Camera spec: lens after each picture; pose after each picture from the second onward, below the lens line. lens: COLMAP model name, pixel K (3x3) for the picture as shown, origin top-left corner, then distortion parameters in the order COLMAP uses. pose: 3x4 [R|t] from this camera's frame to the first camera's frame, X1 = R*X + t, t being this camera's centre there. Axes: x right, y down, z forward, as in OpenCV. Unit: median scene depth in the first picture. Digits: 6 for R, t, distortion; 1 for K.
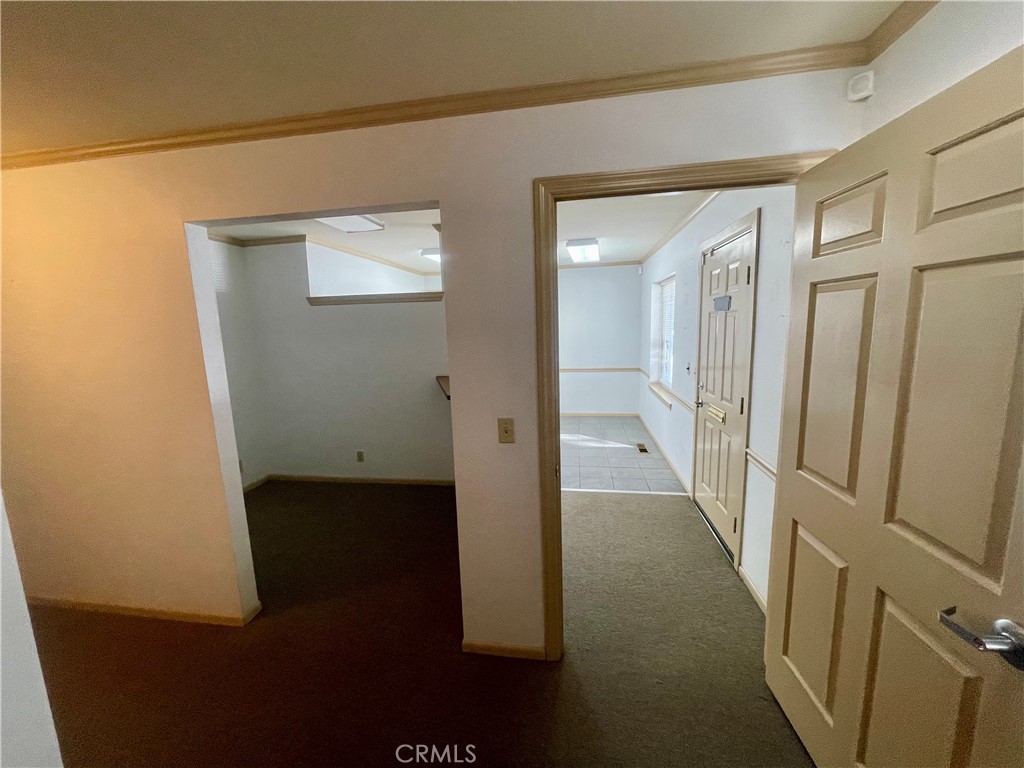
lens RADIAL K [[410.7, 0, 508.3], [0, 410.7, 387.5], [0, 0, 1]] dist [-0.001005, 0.000084]
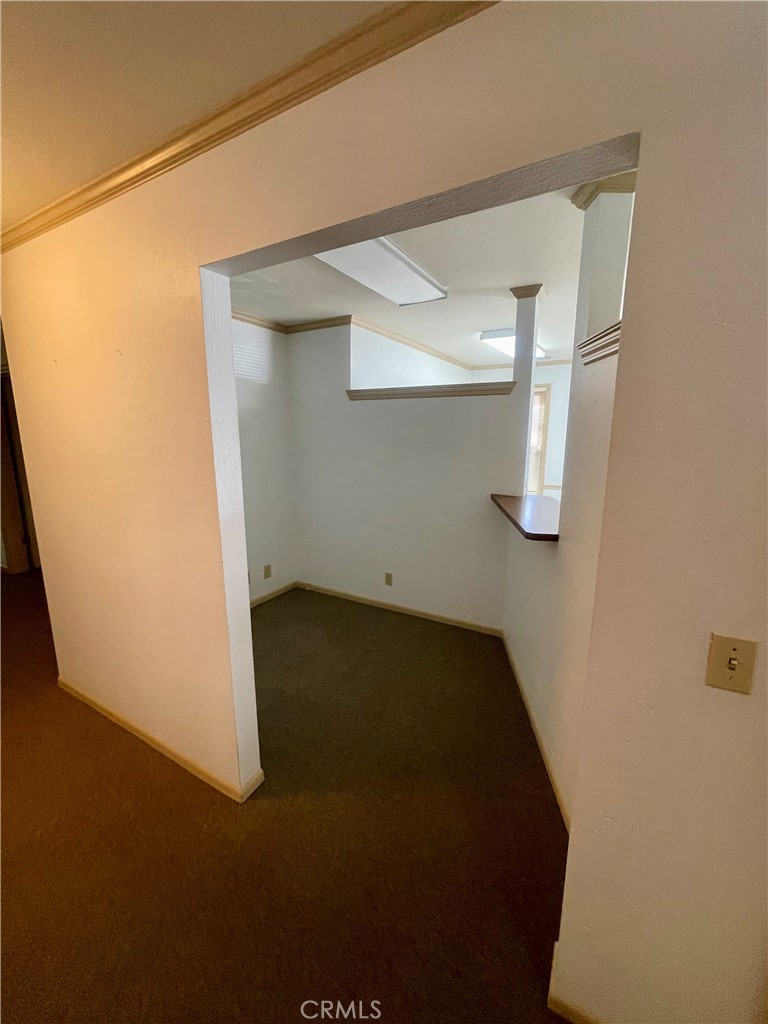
lens RADIAL K [[410.7, 0, 382.2], [0, 410.7, 509.6], [0, 0, 1]] dist [-0.001005, 0.000084]
pose [[0.934359, 0.097282, -0.342797, -0.105230], [-0.083391, 0.994994, 0.055069, -0.025411], [0.346438, -0.022868, 0.937794, 0.219543]]
